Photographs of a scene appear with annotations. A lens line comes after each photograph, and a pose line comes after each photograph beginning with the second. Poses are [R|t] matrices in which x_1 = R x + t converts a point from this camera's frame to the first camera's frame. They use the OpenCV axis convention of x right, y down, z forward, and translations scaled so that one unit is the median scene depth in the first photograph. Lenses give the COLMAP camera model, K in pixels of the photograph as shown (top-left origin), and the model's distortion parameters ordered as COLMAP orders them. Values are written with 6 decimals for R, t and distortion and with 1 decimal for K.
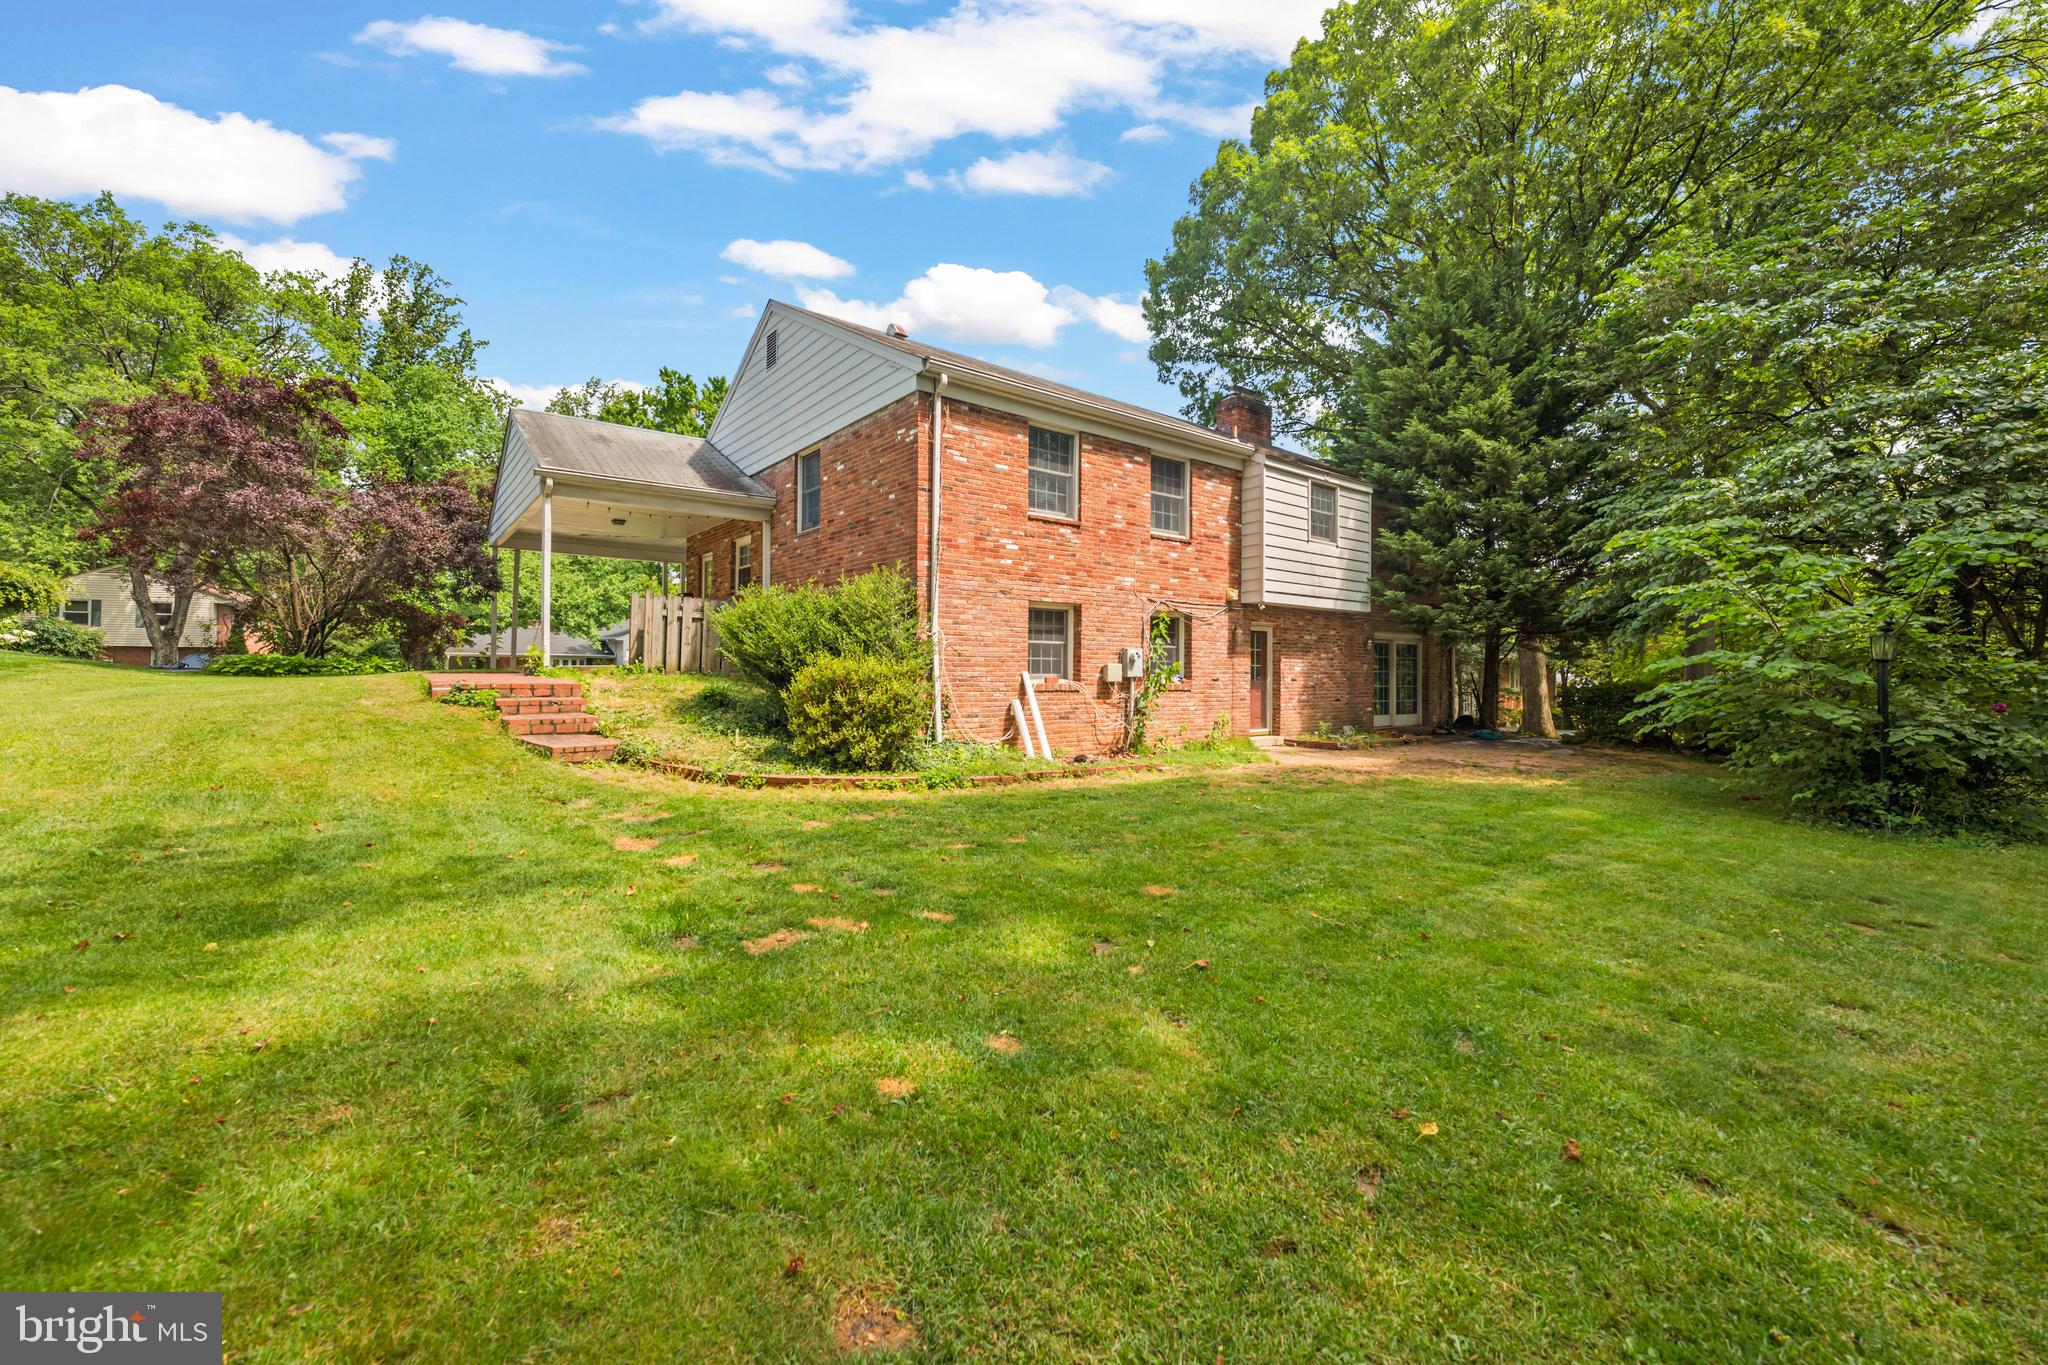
lens RADIAL K [[828.4, 0, 1024.0], [0, 828.4, 682.5], [0, 0, 1]] dist [0.001193, 0.000391]
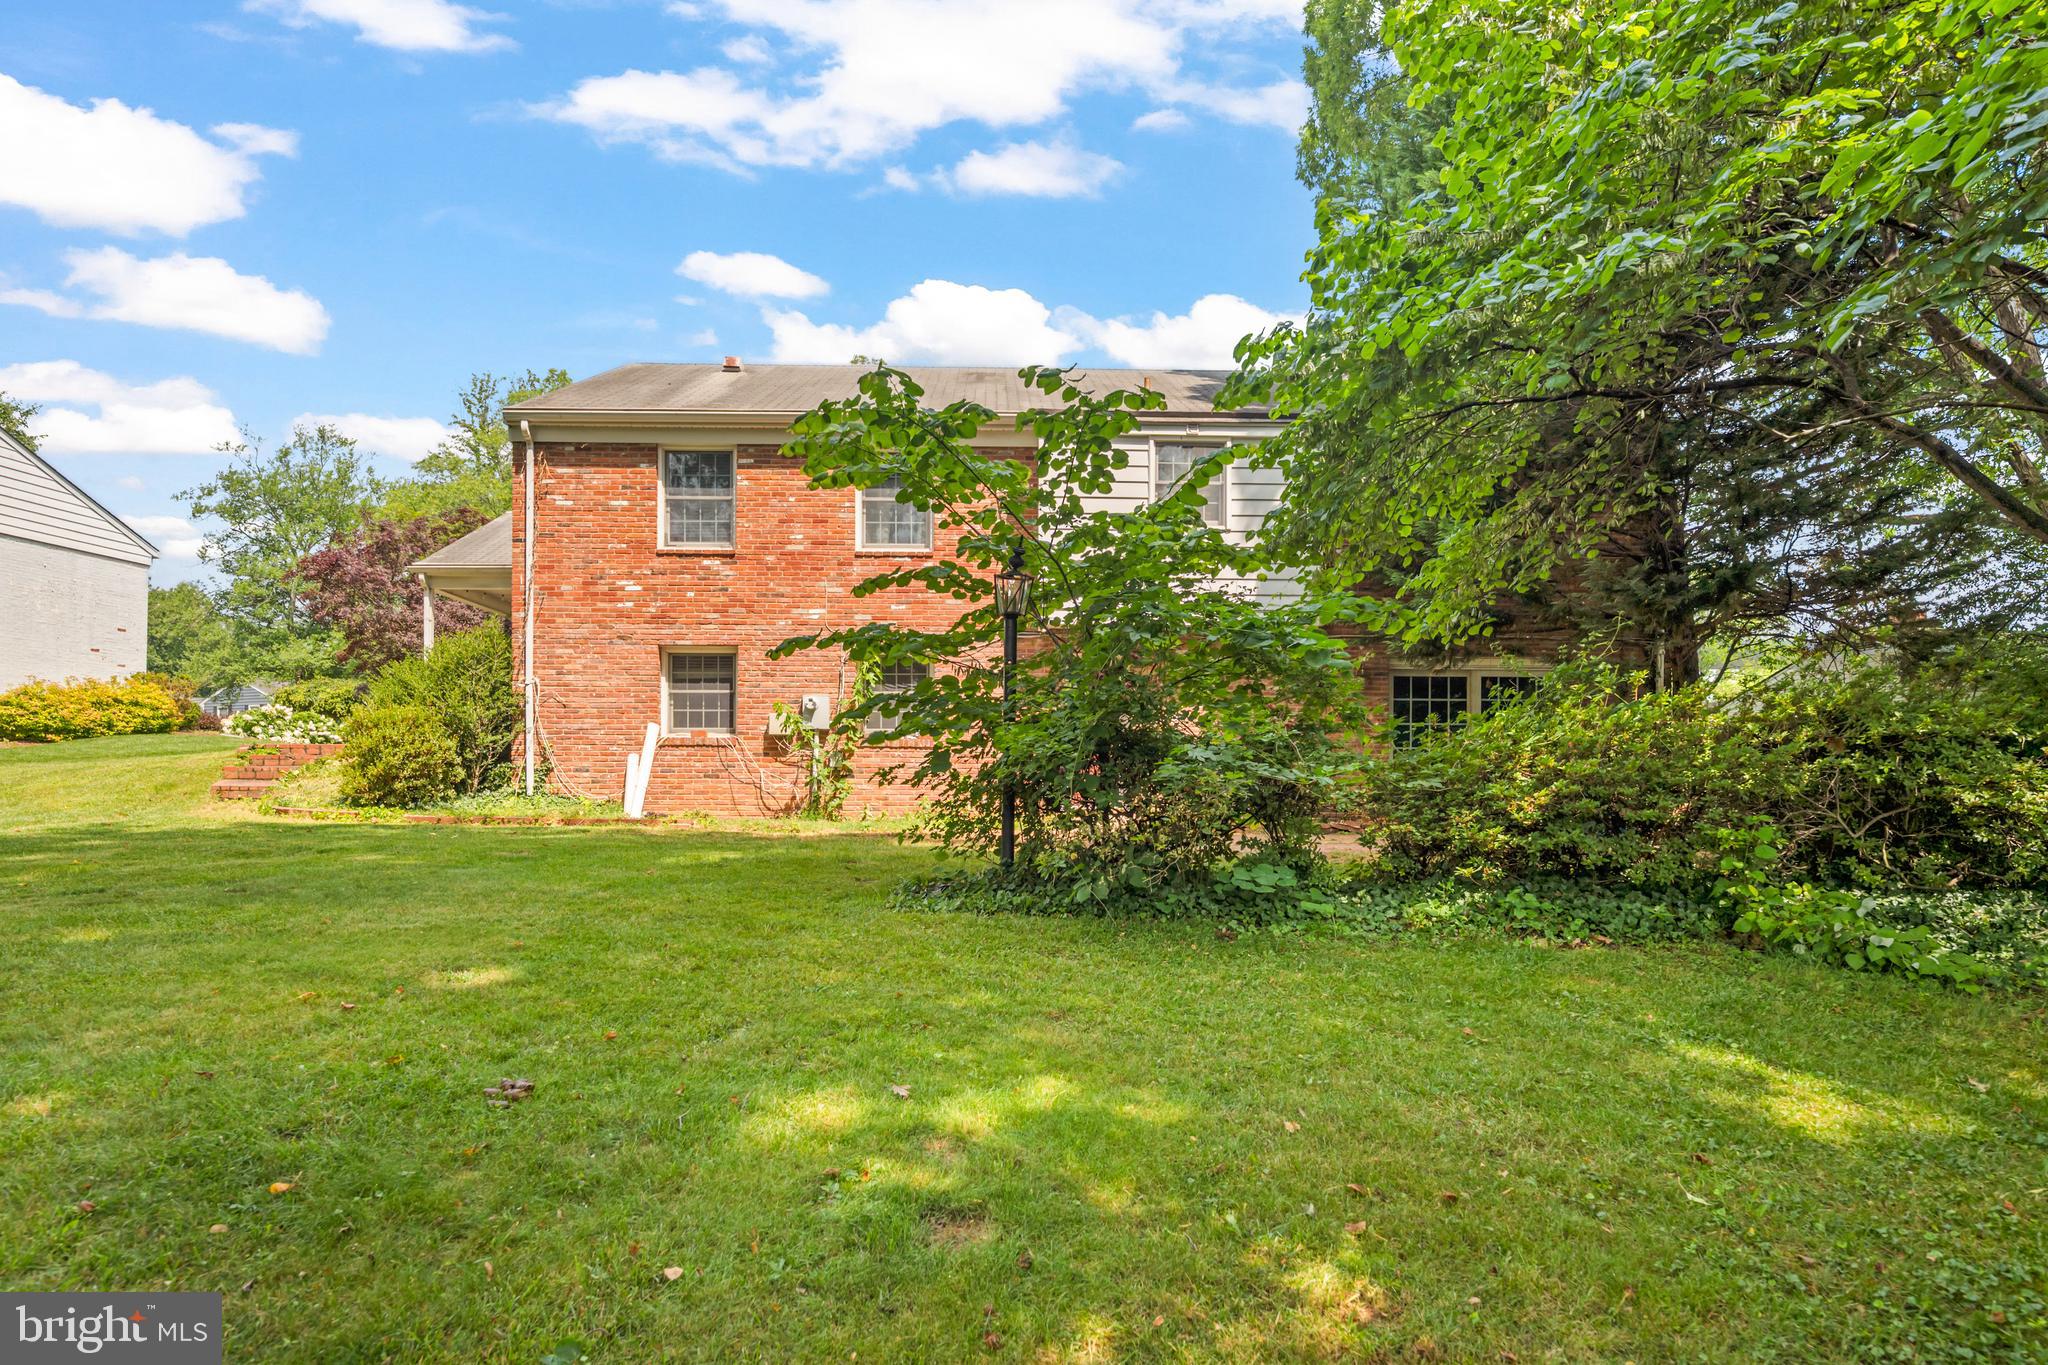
lens RADIAL K [[1144.8, 0, 1023.2], [0, 1144.8, 812.0], [0, 0, 1]] dist [-0.016340, -0.000304]
pose [[0.800861, 0.006082, -0.598819, 0.900933], [-0.006394, 0.999978, 0.001604, 0.066074], [0.598816, 0.002545, 0.800883, 0.201292]]
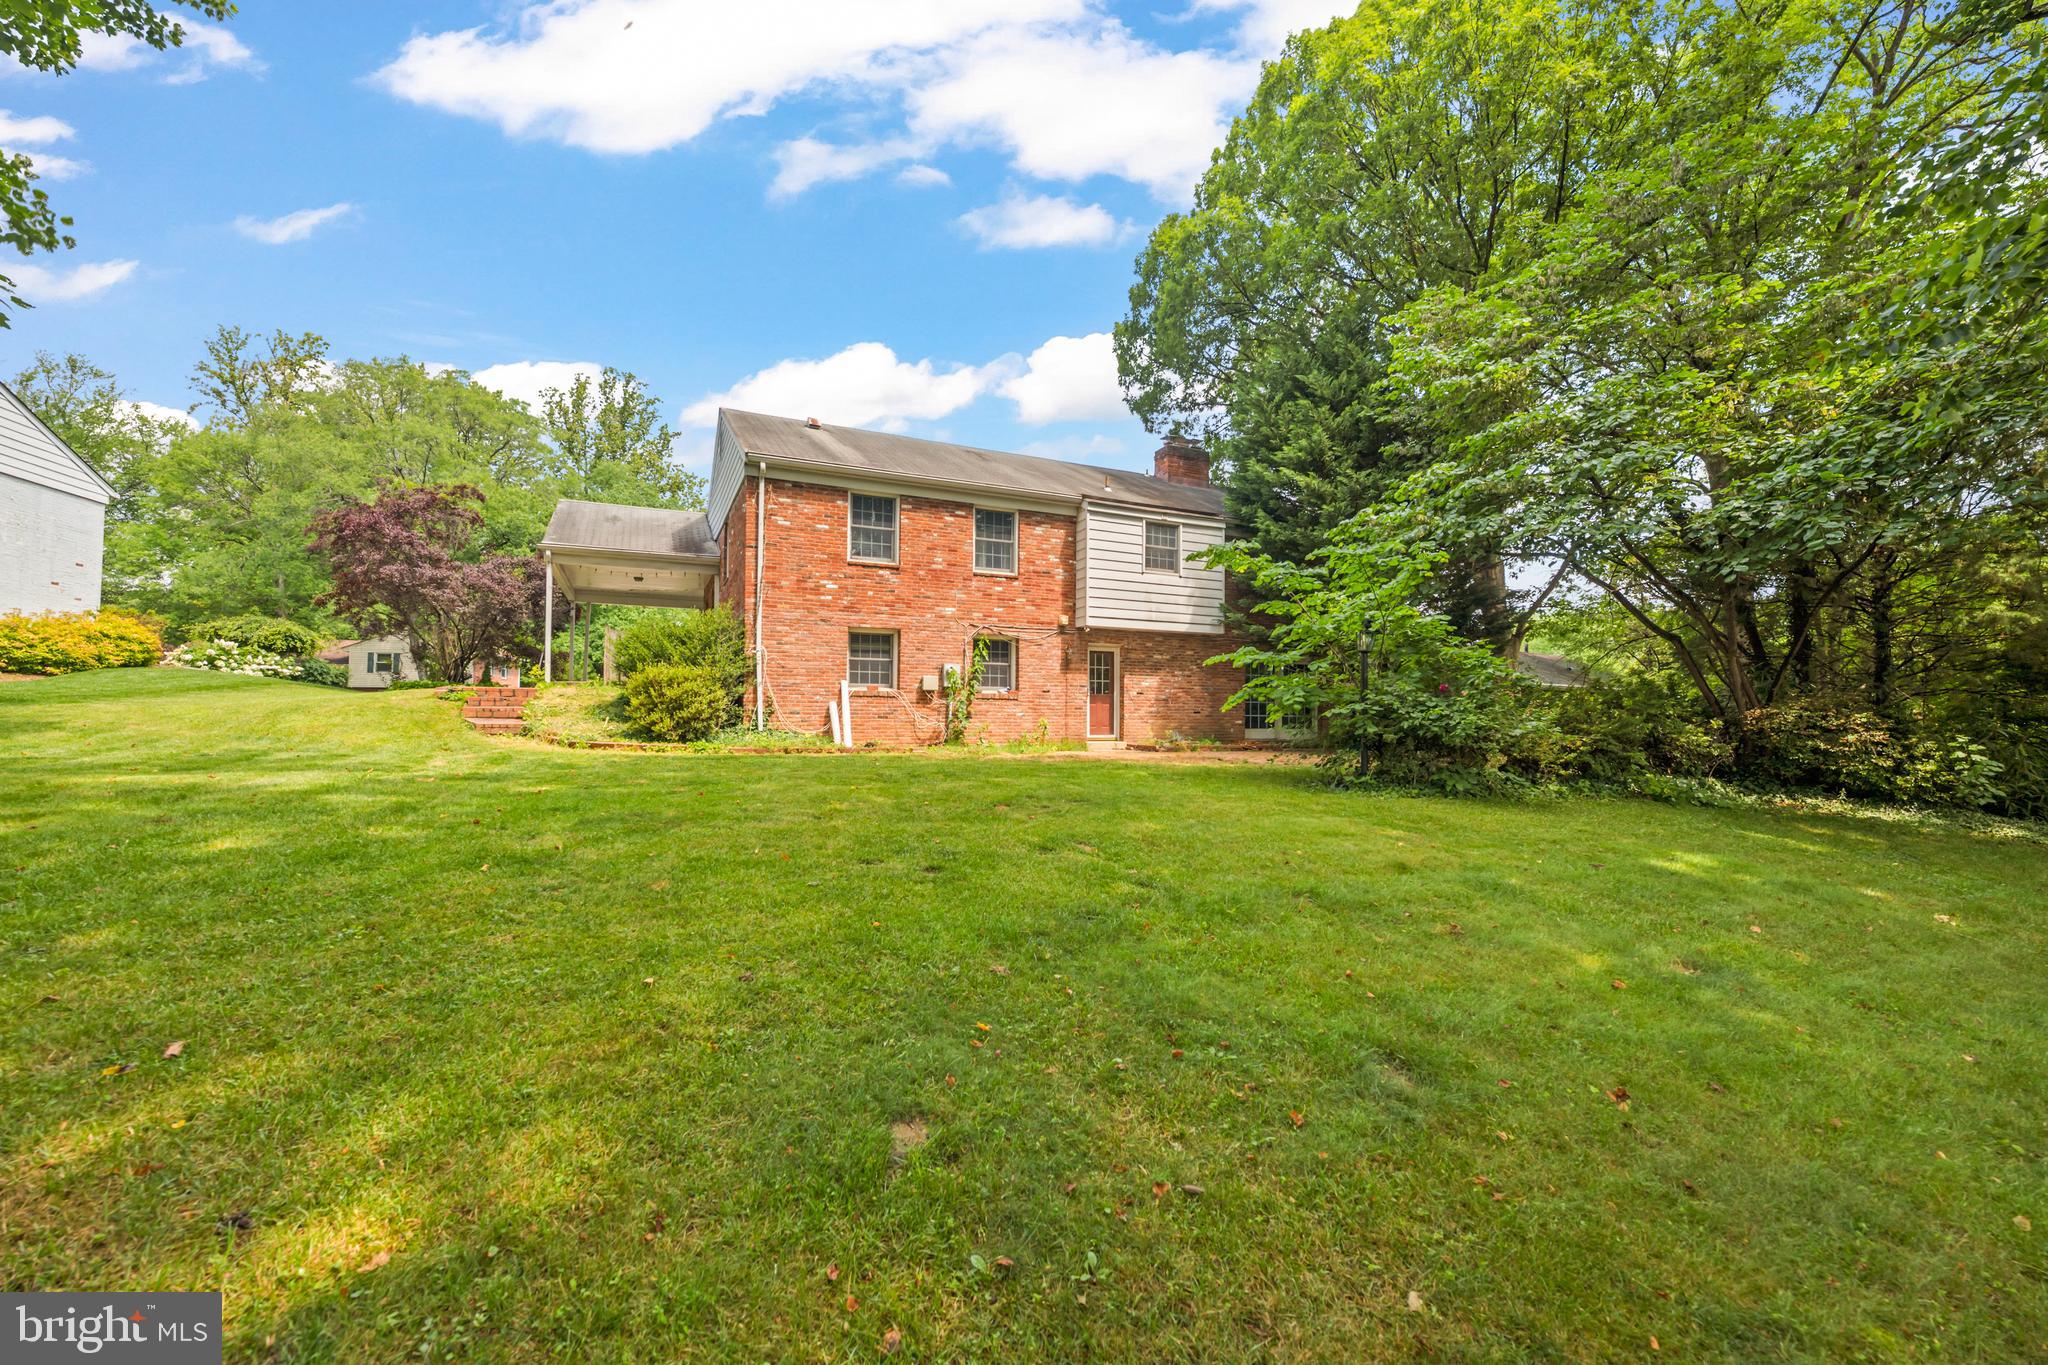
lens RADIAL K [[825.4, 0, 1017.4], [0, 825.4, 712.2], [0, 0, 1]] dist [-0.000462, 0.000027]
pose [[0.973504, -0.000869, -0.228669, 0.474370], [-0.003337, 0.999832, -0.018005, 0.049464], [0.228646, 0.018291, 0.973338, -0.174508]]
